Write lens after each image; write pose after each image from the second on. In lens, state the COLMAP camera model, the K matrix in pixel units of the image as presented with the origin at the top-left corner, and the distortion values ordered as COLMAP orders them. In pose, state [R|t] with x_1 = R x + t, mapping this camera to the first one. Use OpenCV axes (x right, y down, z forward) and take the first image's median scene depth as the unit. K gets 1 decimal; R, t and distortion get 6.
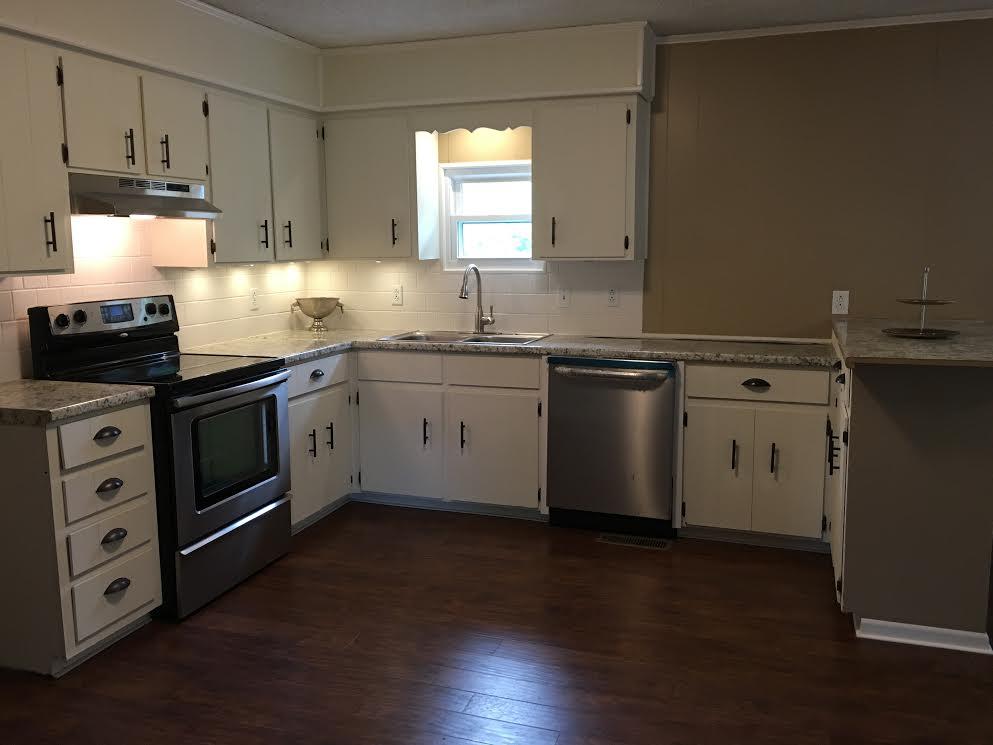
lens RADIAL K [[846.0, 0, 490.9], [0, 846.0, 368.4], [0, 0, 1]] dist [0.087044, -0.131507]
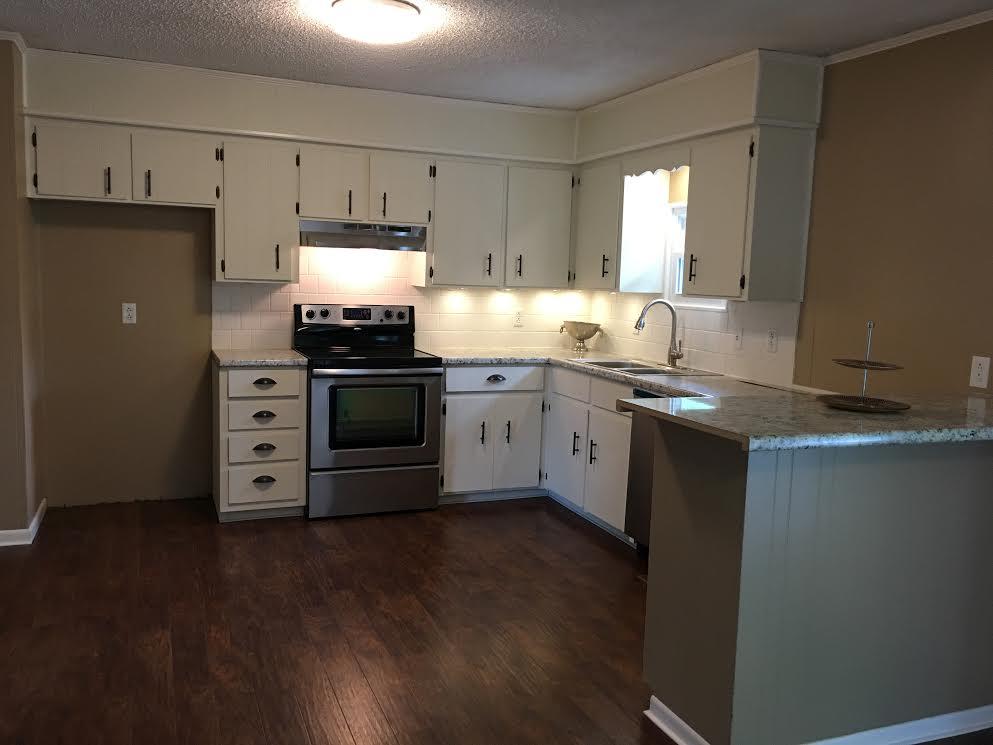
lens RADIAL K [[846.0, 0, 490.9], [0, 846.0, 368.4], [0, 0, 1]] dist [0.087044, -0.131507]
pose [[0.651837, 0.115119, -0.749571, 0.697805], [-0.150918, 0.988333, 0.020547, -0.030809], [0.743190, 0.099730, 0.661605, 0.179195]]
